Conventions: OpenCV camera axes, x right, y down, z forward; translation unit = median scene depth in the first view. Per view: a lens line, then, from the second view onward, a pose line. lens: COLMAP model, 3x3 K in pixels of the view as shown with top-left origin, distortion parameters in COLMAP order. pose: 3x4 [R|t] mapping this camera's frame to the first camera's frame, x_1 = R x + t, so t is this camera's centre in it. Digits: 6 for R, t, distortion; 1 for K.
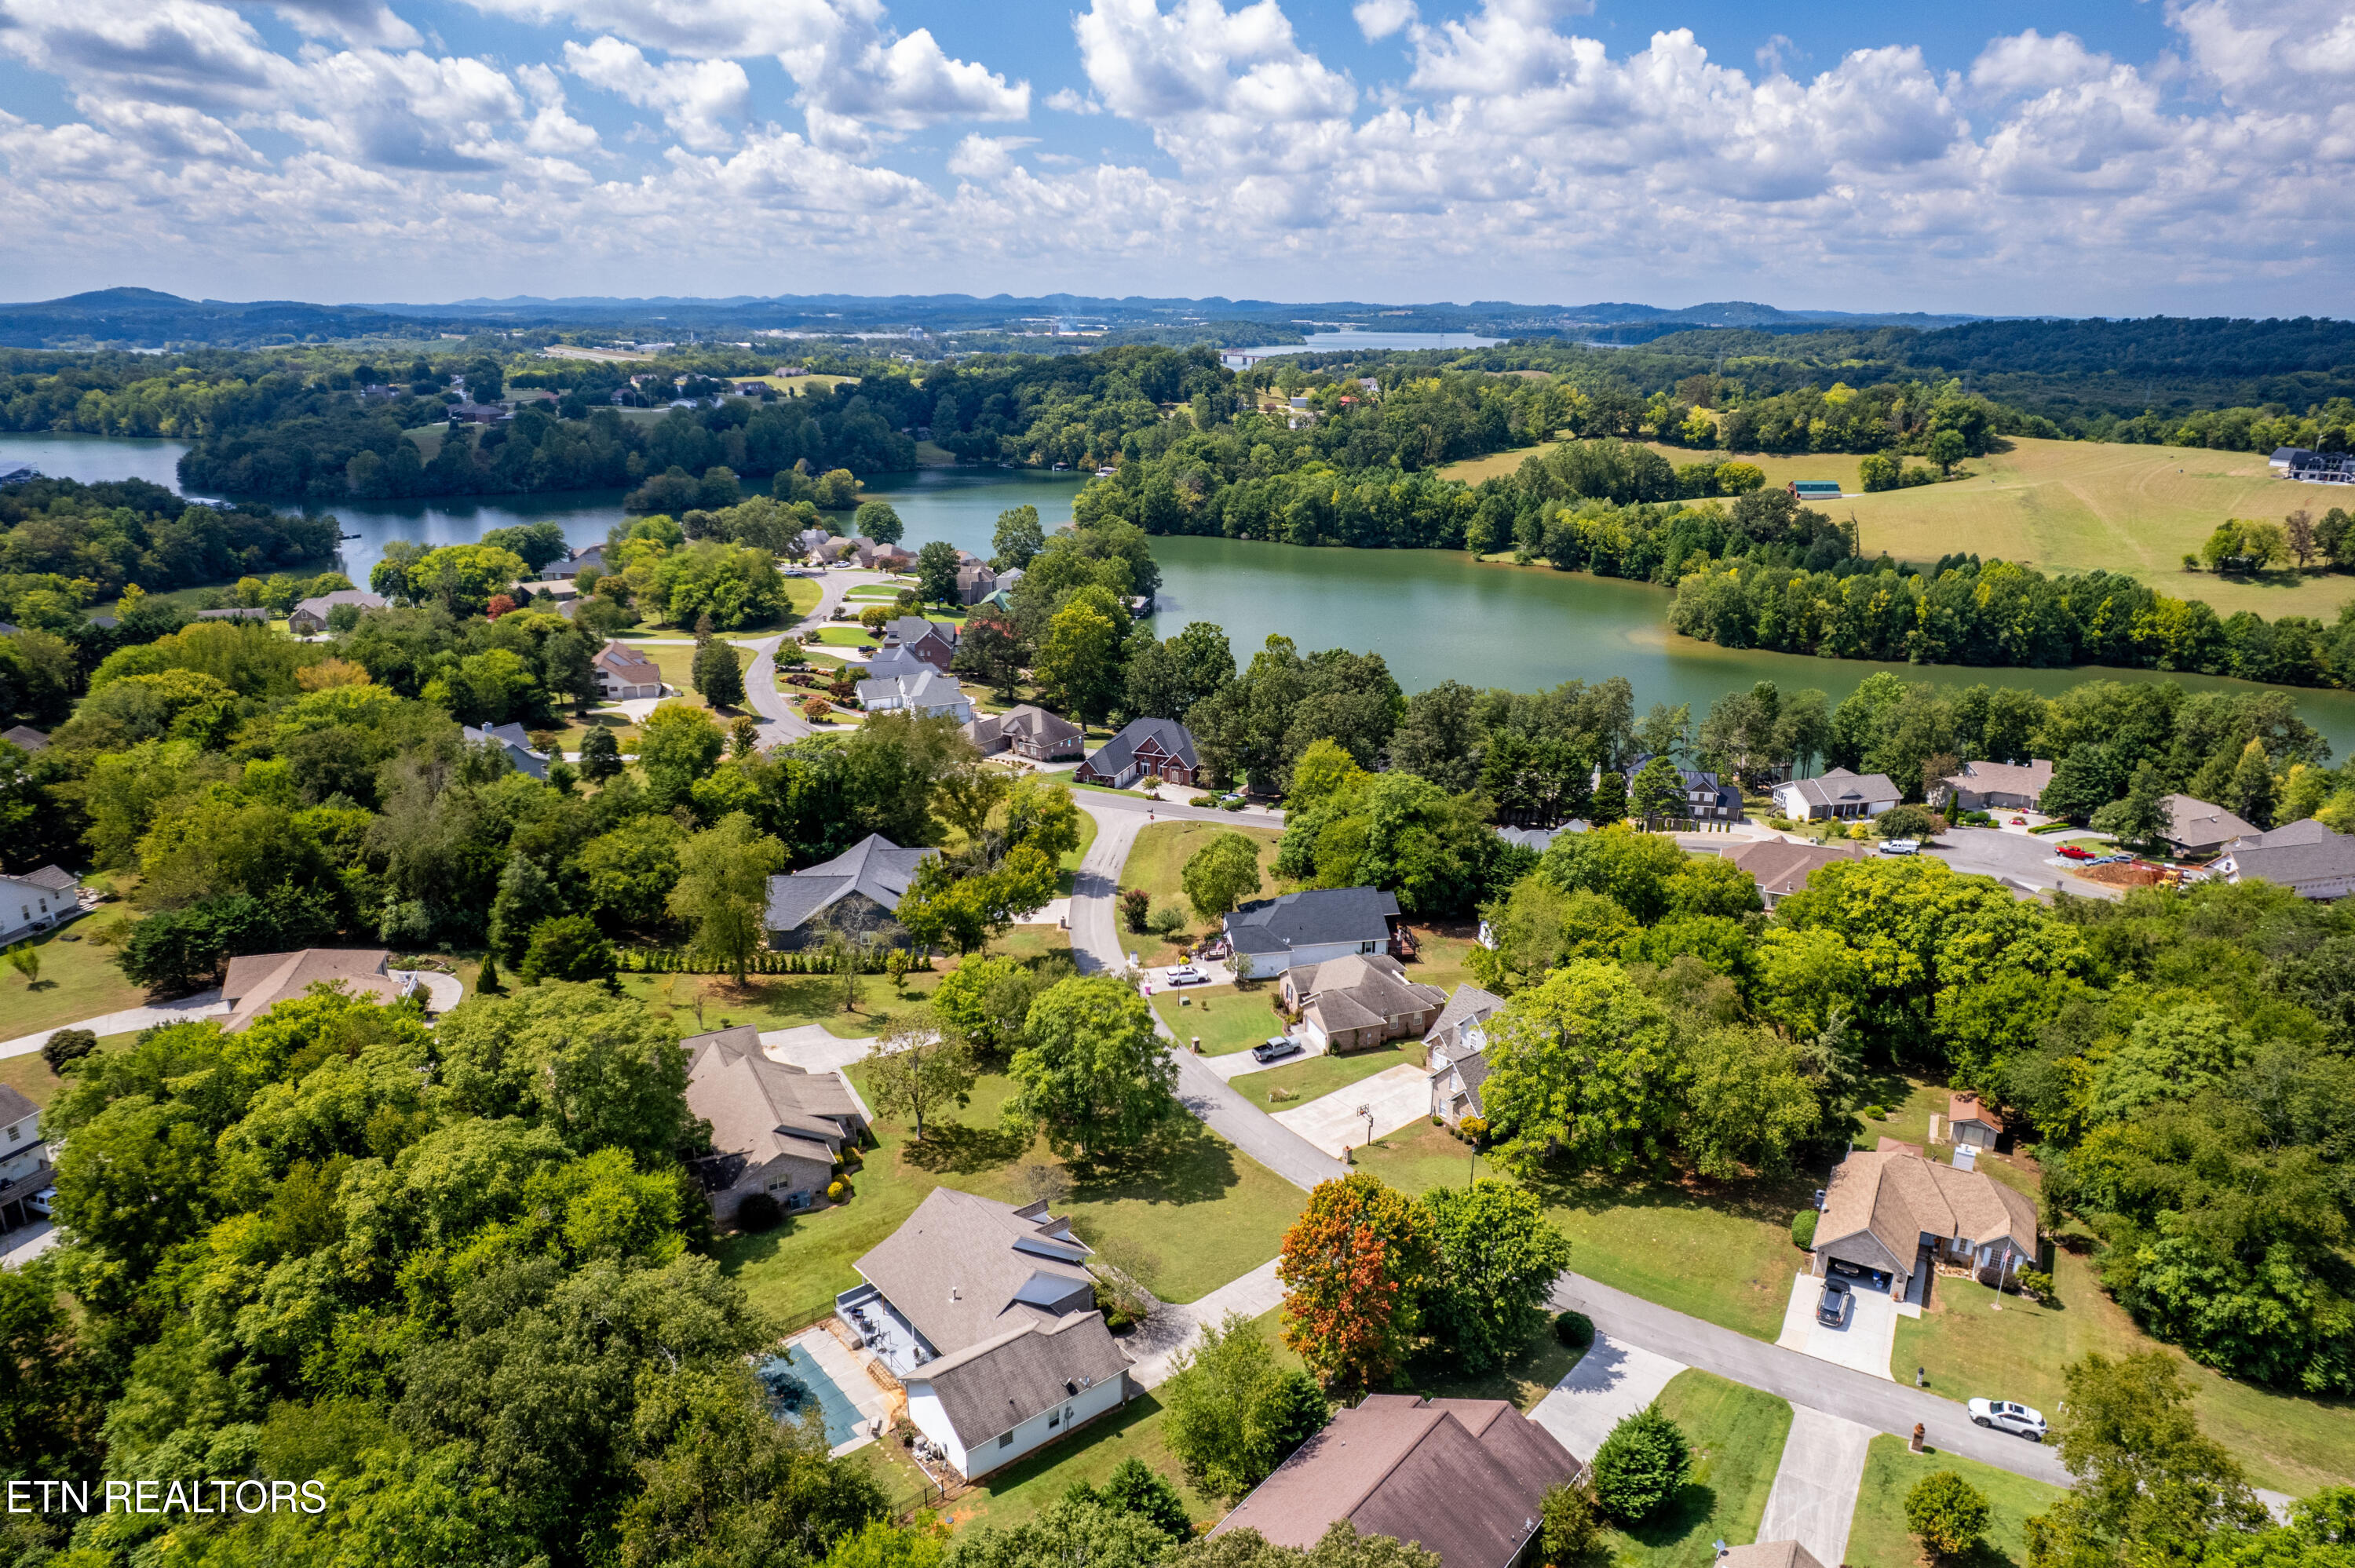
lens RADIAL K [[1511.2, 0, 1180.6], [0, 1511.2, 775.3], [0, 0, 1]] dist [-0.075259, 0.067908]
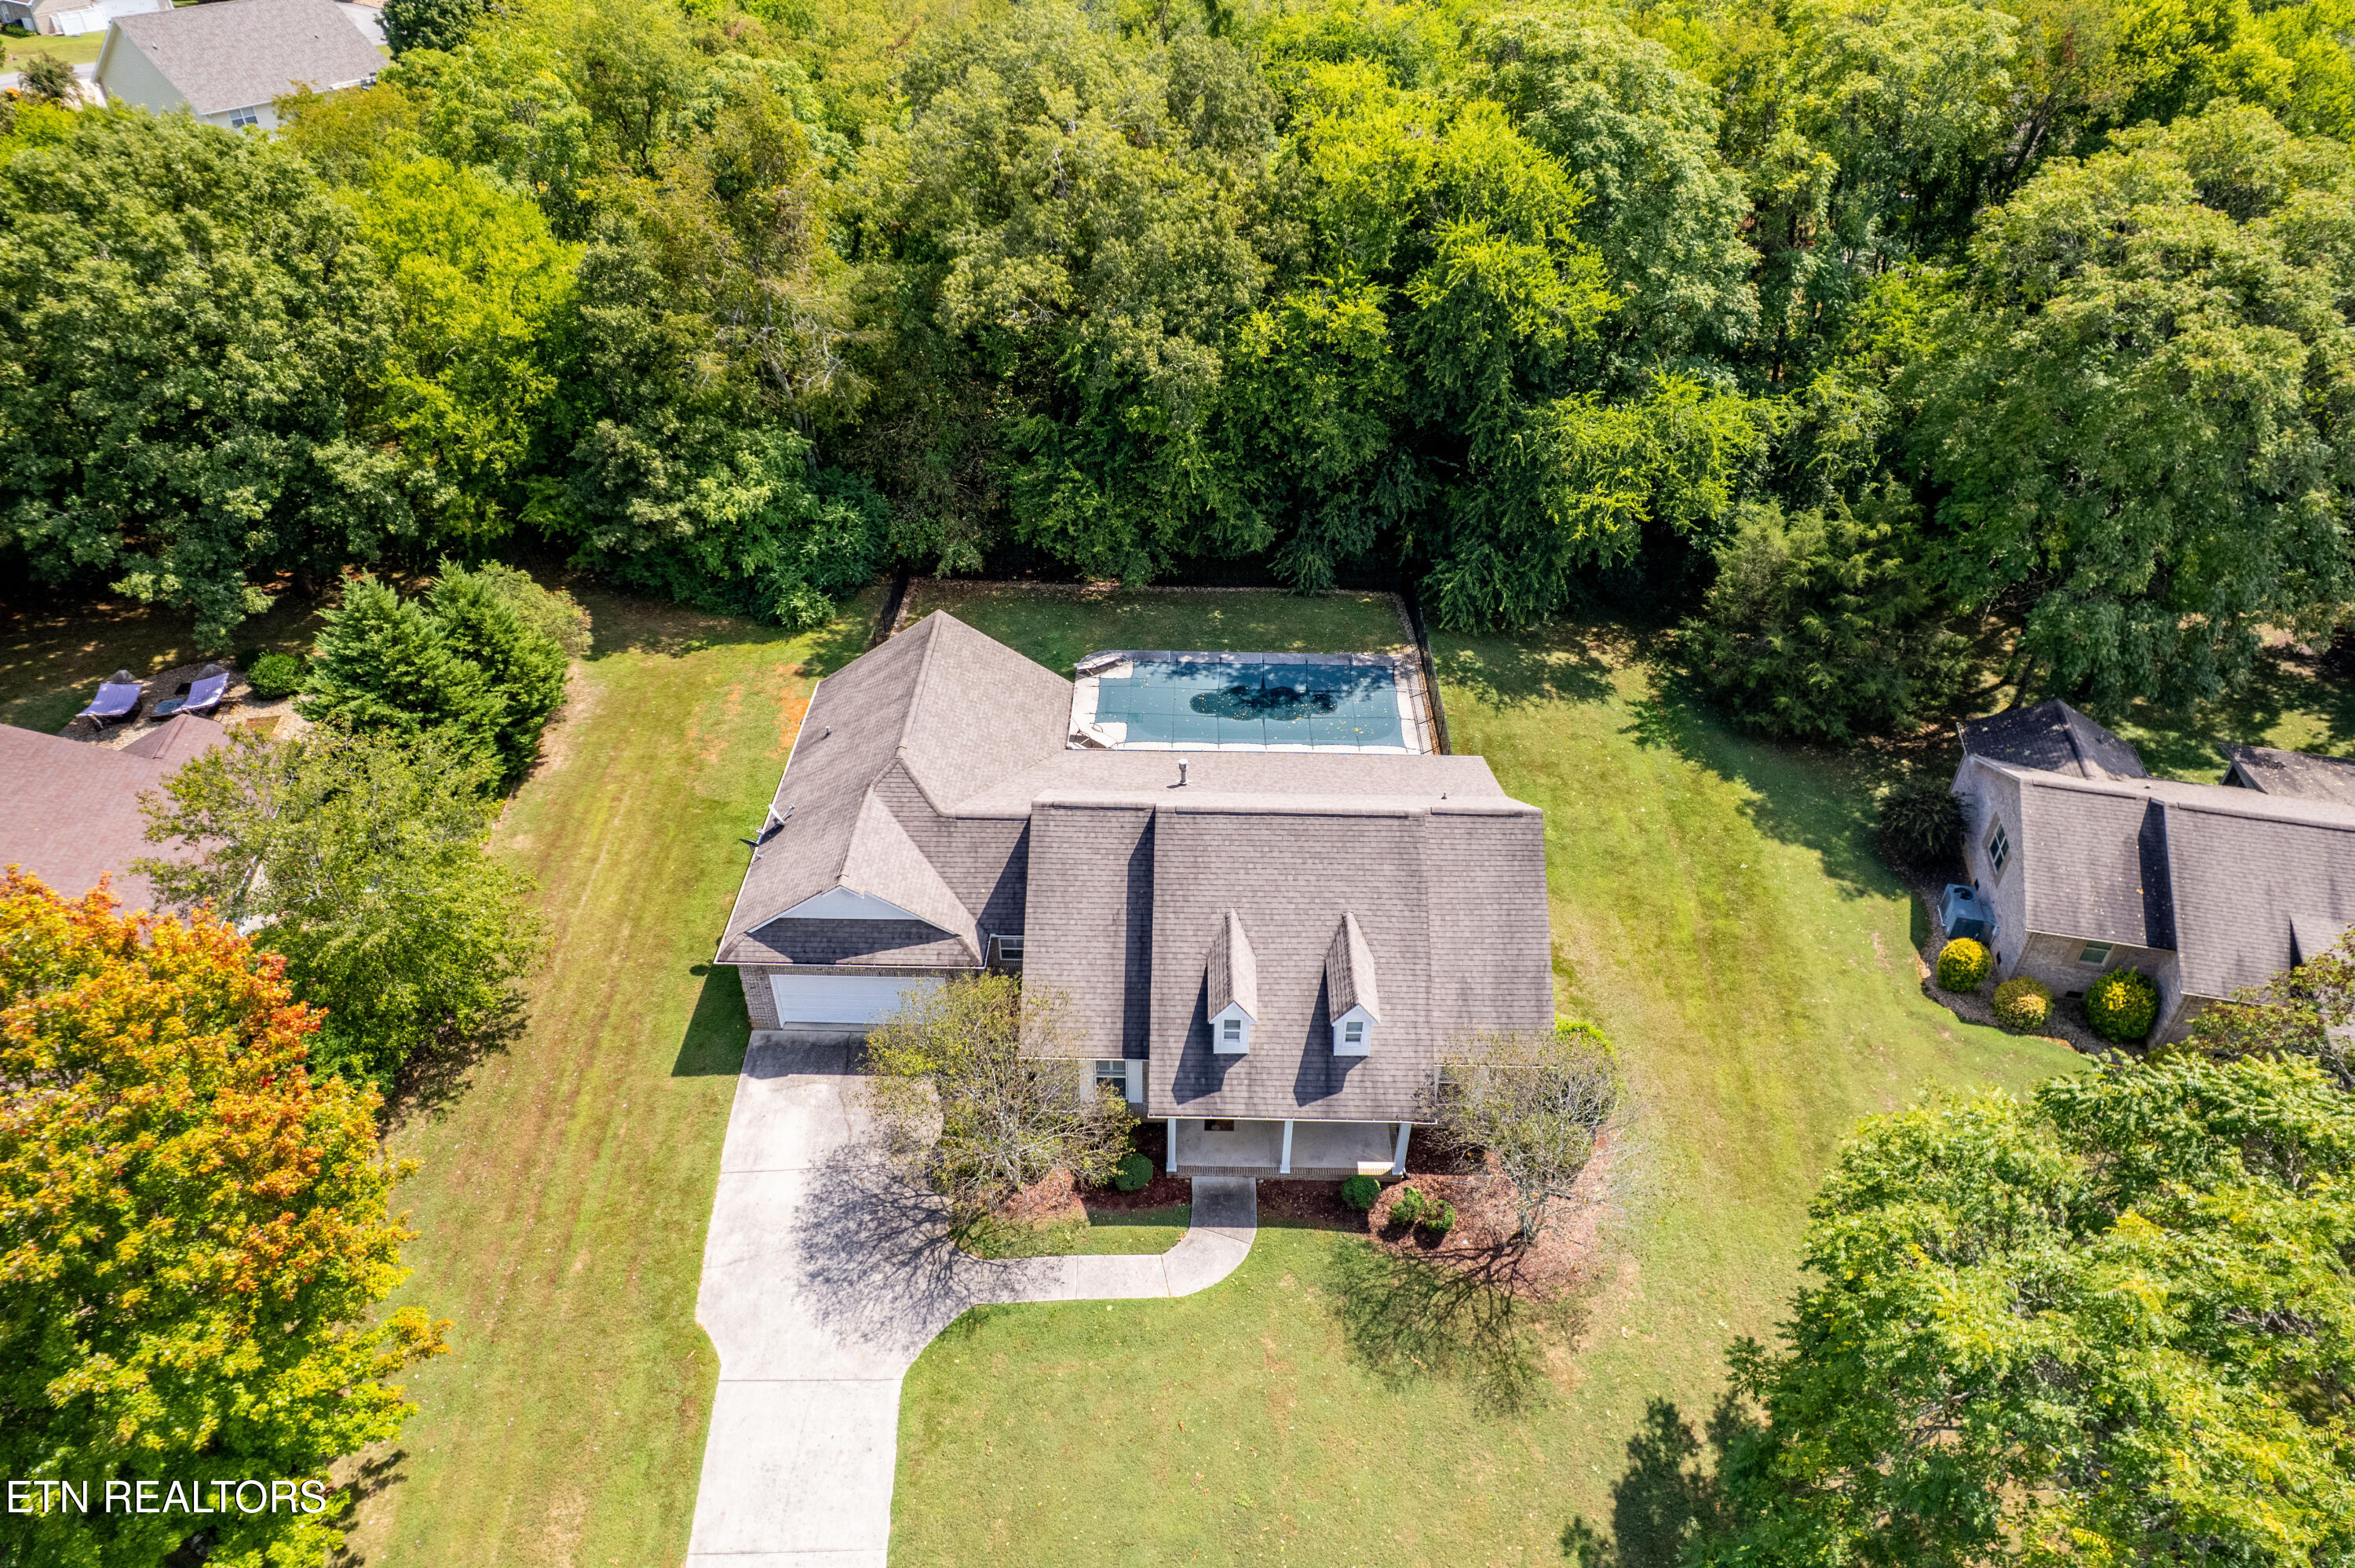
lens RADIAL K [[1511.2, 0, 1179.4], [0, 1511.2, 804.1], [0, 0, 1]] dist [-0.075259, 0.067908]
pose [[-0.645695, 0.457945, -0.611035, 0.028185], [-0.244181, 0.634361, 0.733459, 0.011357], [0.723501, 0.622794, -0.297782, 0.287916]]
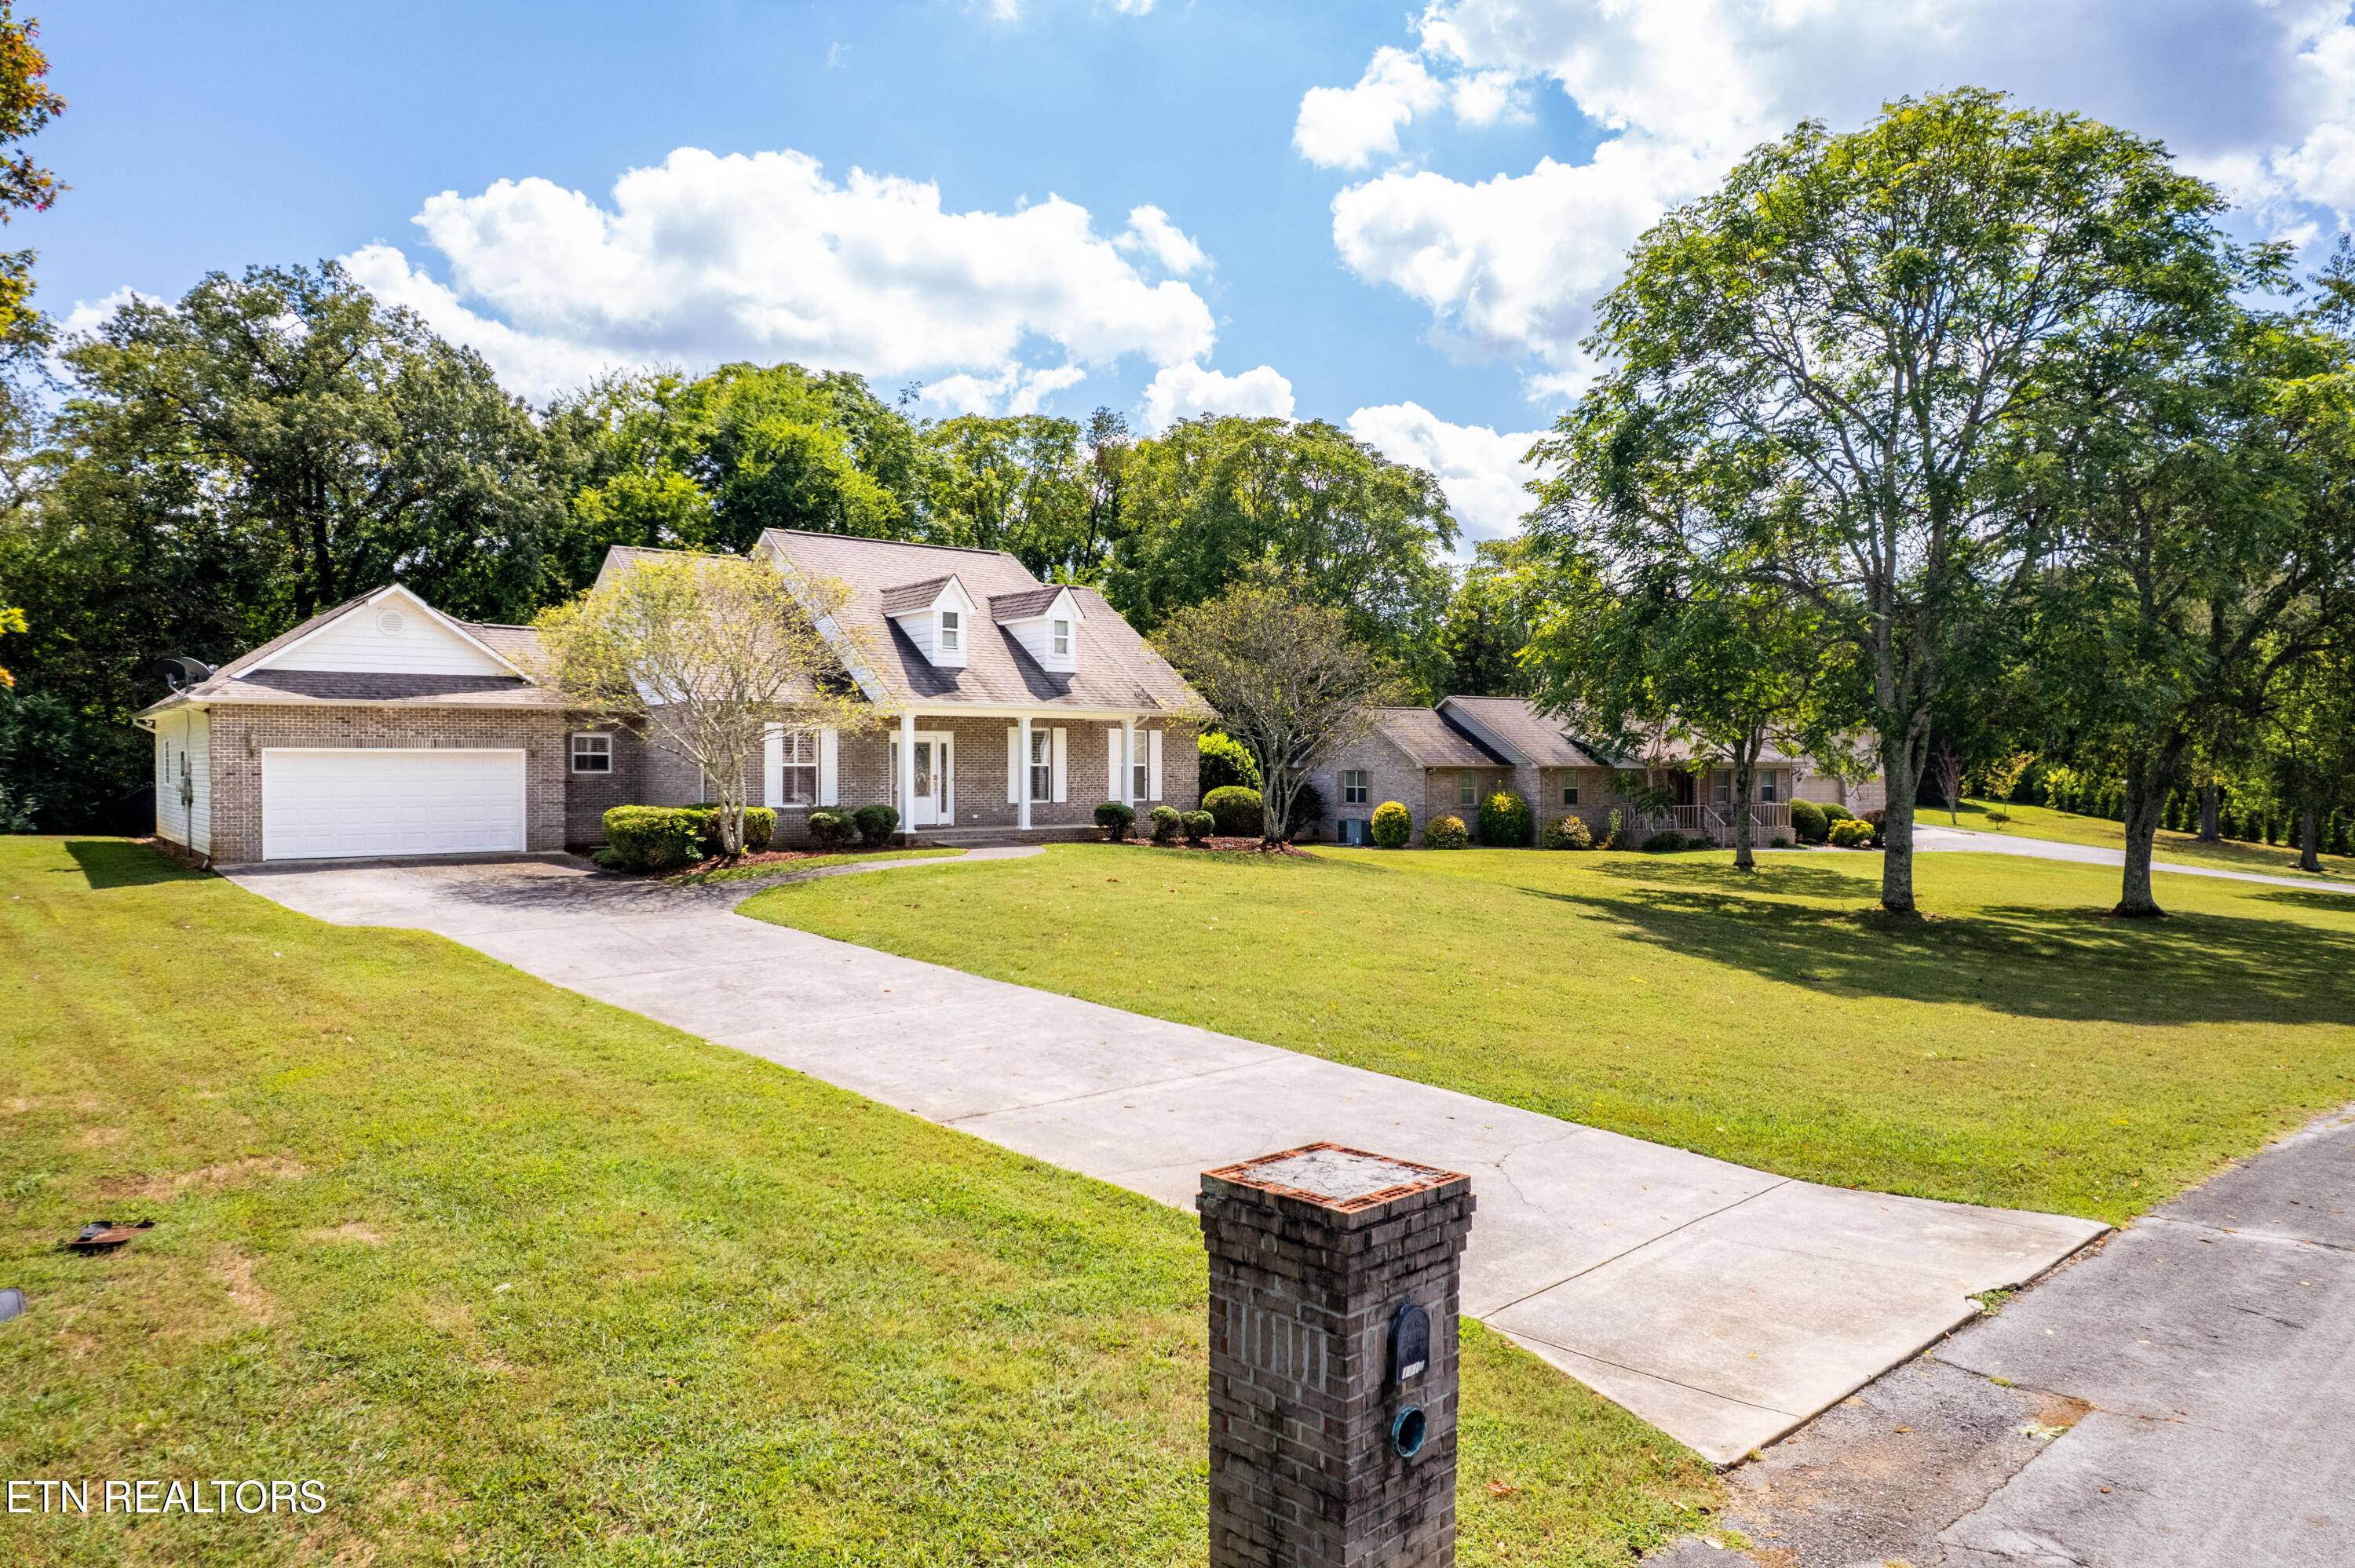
lens RADIAL K [[1511.2, 0, 1184.3], [0, 1511.2, 782.1], [0, 0, 1]] dist [-0.075259, 0.067908]
pose [[-0.001844, 0.003586, -0.999992, 0.057613], [-0.302178, 0.953243, 0.003975, 0.085923], [0.953250, 0.302183, -0.000674, 0.286436]]
